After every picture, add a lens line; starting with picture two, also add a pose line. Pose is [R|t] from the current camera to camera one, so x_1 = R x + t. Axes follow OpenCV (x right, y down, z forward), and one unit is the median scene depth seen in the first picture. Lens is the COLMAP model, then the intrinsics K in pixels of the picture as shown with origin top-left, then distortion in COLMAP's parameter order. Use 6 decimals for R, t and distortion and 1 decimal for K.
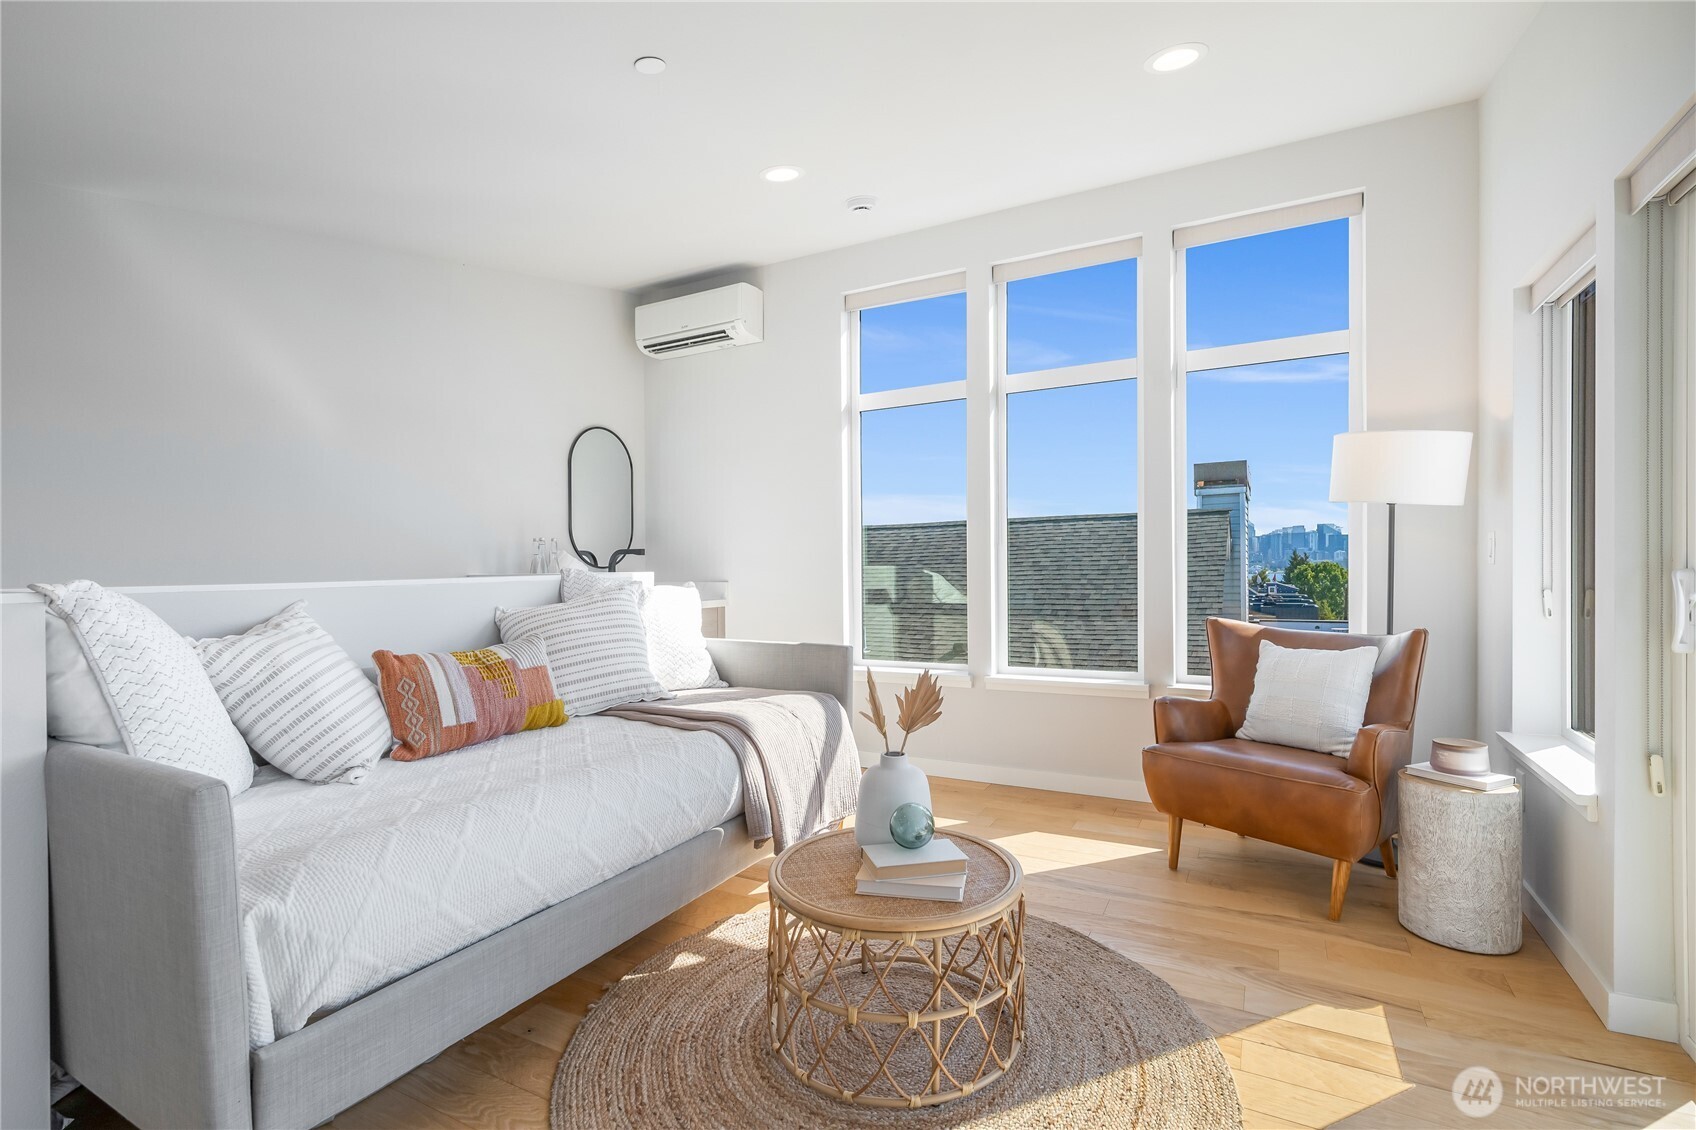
lens RADIAL K [[782.4, 0, 851.7], [0, 782.4, 567.1], [0, 0, 1]] dist [0.000443, 0.000104]
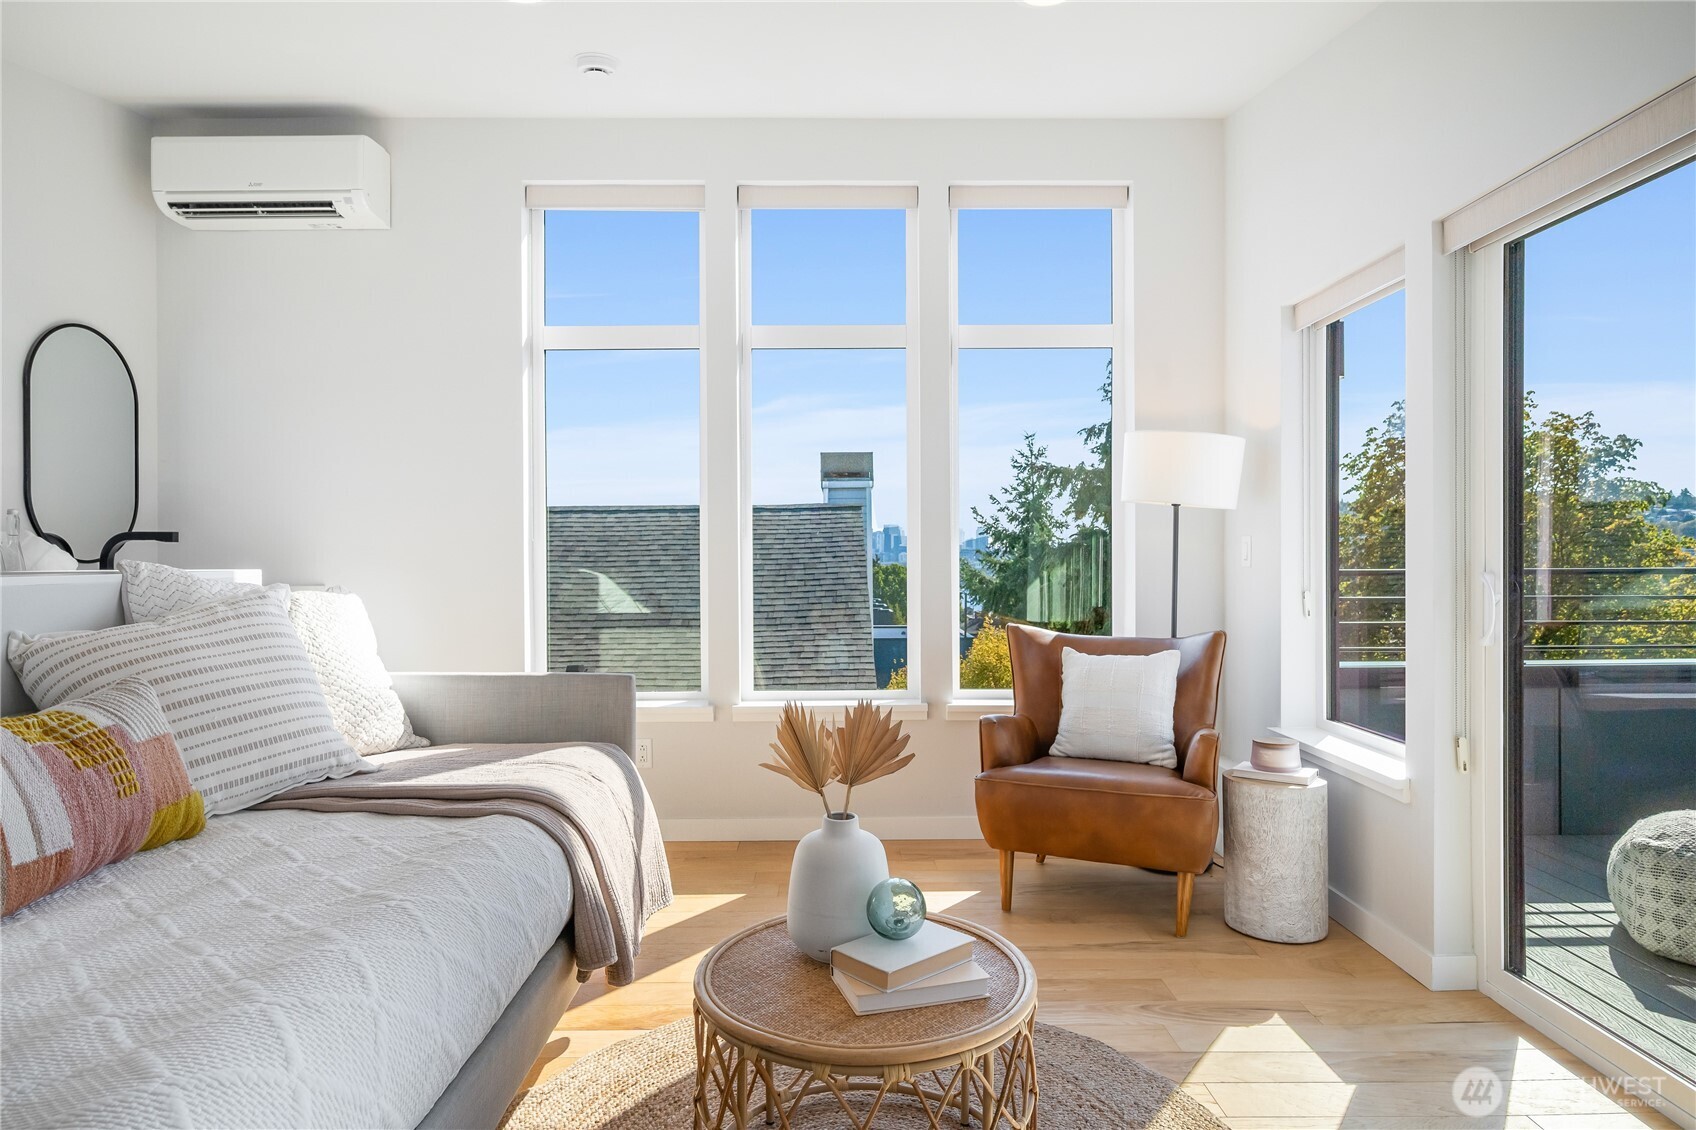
lens RADIAL K [[958.8, 0, 848.0], [0, 958.8, 565.0], [0, 0, 1]] dist [-0.000184, -0.002047]
pose [[0.876663, 0.008890, 0.481023, -0.280766], [-0.007711, 0.999960, -0.004427, 0.003253], [-0.481043, 0.000172, 0.876697, 0.147441]]
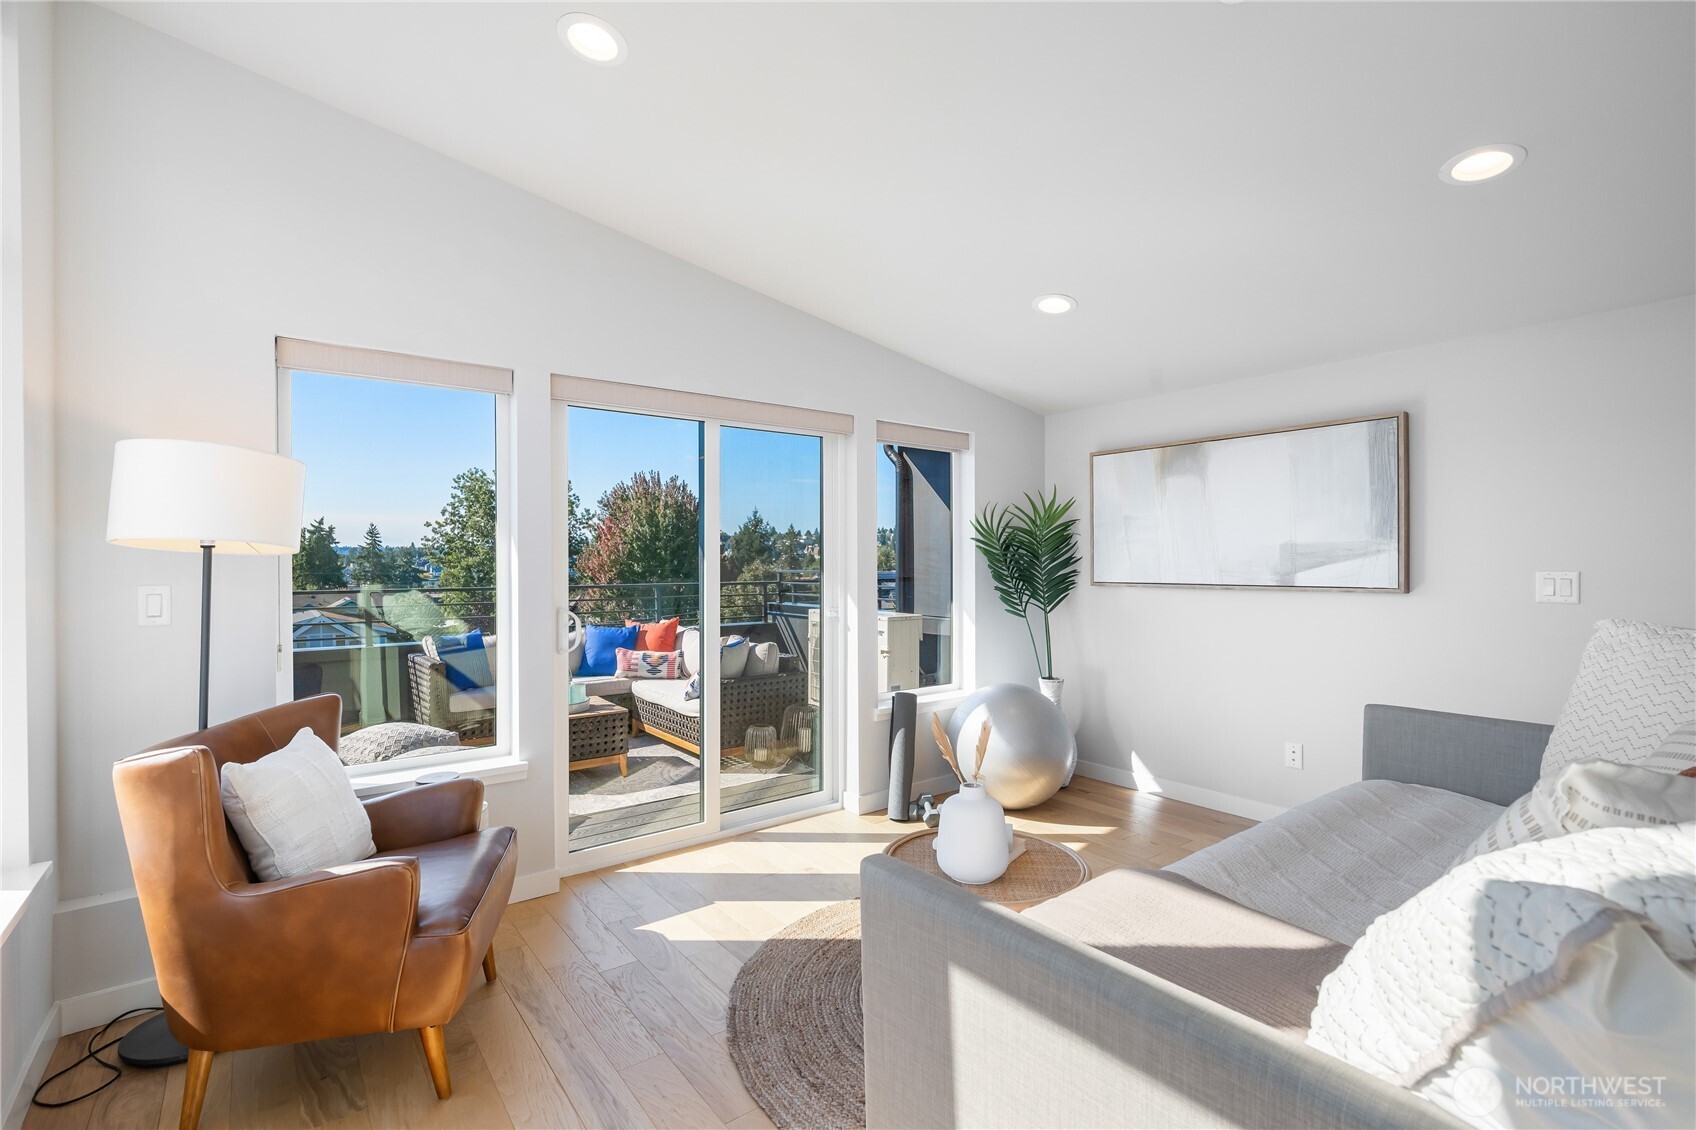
lens RADIAL K [[771.9, 0, 848.0], [0, 771.9, 565.0], [0, 0, 1]] dist [-0.003356, -0.000534]
pose [[-0.912364, 0.014584, 0.409119, -0.177885], [0.018292, 0.999819, 0.005149, -0.062231], [-0.408970, 0.012182, -0.912466, 1.525215]]
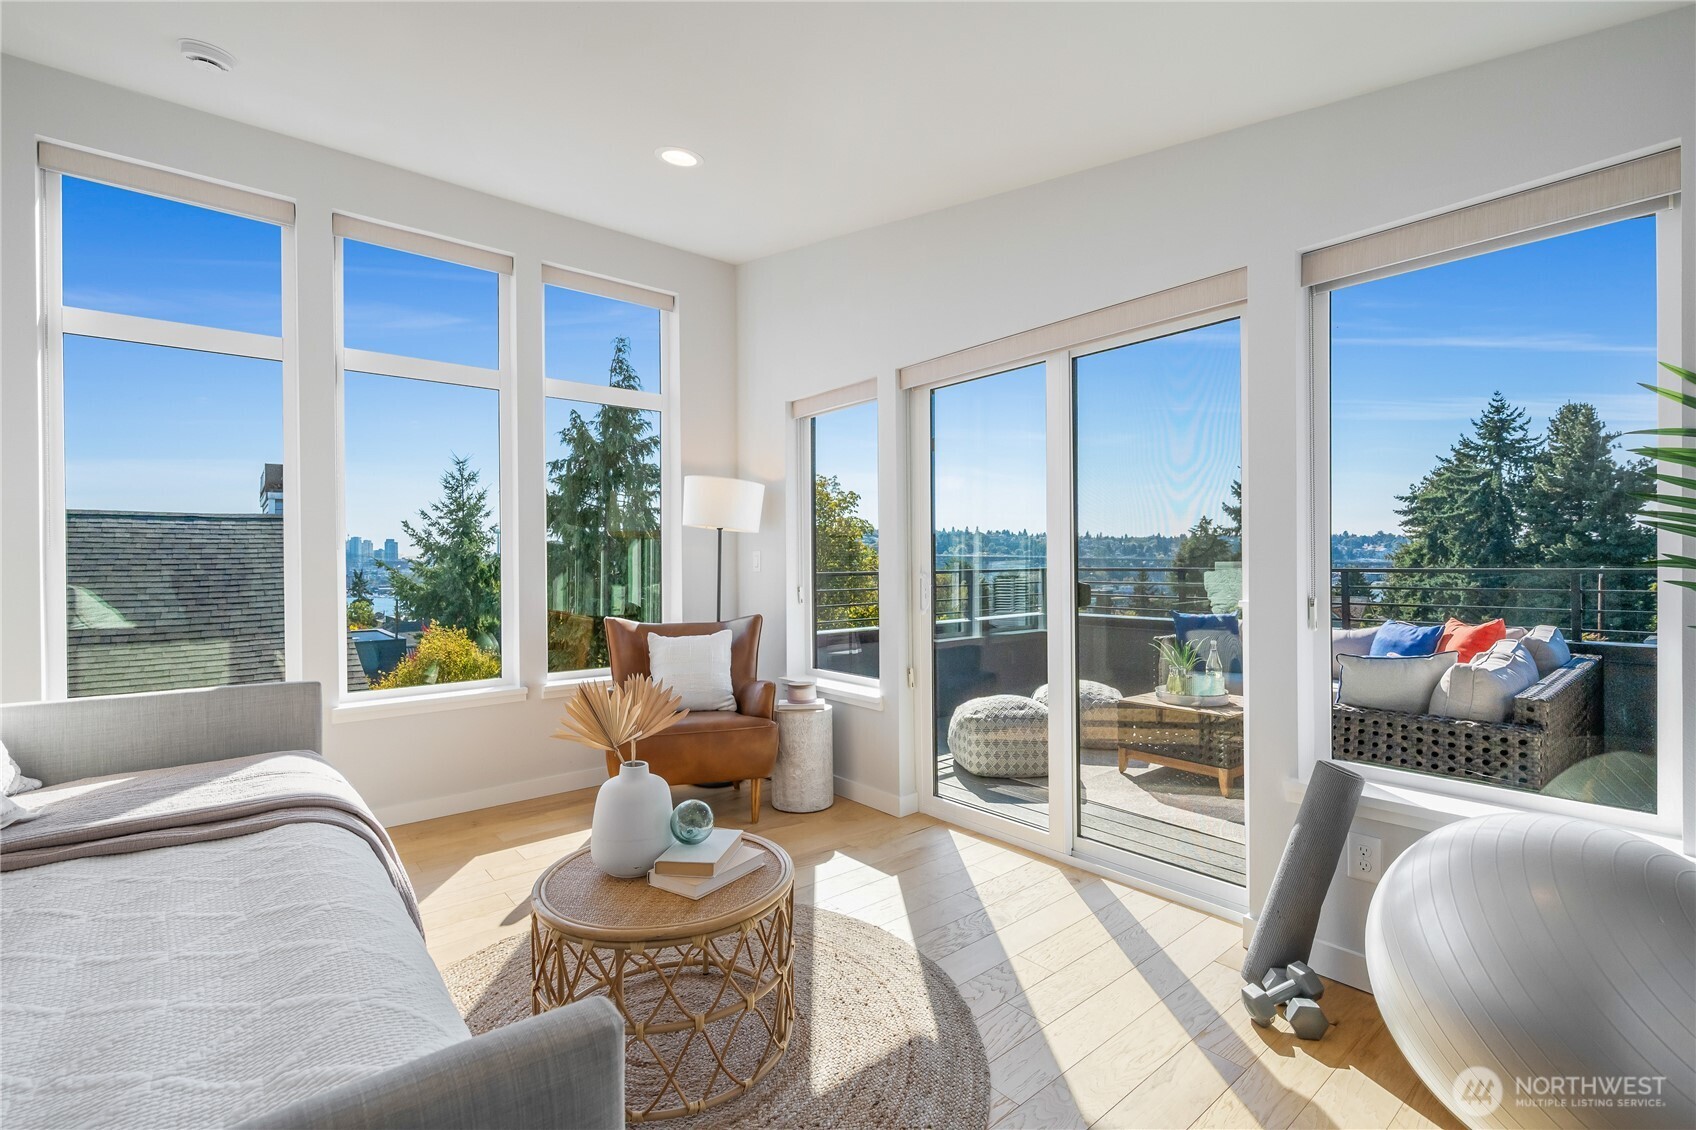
lens RADIAL K [[749.4, 0, 848.0], [0, 749.4, 565.0], [0, 0, 1]] dist [0.001602, -0.000157]
pose [[0.372614, 0.011323, 0.927917, -0.525105], [0.005578, 0.999880, -0.014441, 0.005473], [-0.927970, 0.010557, 0.372506, 0.300862]]
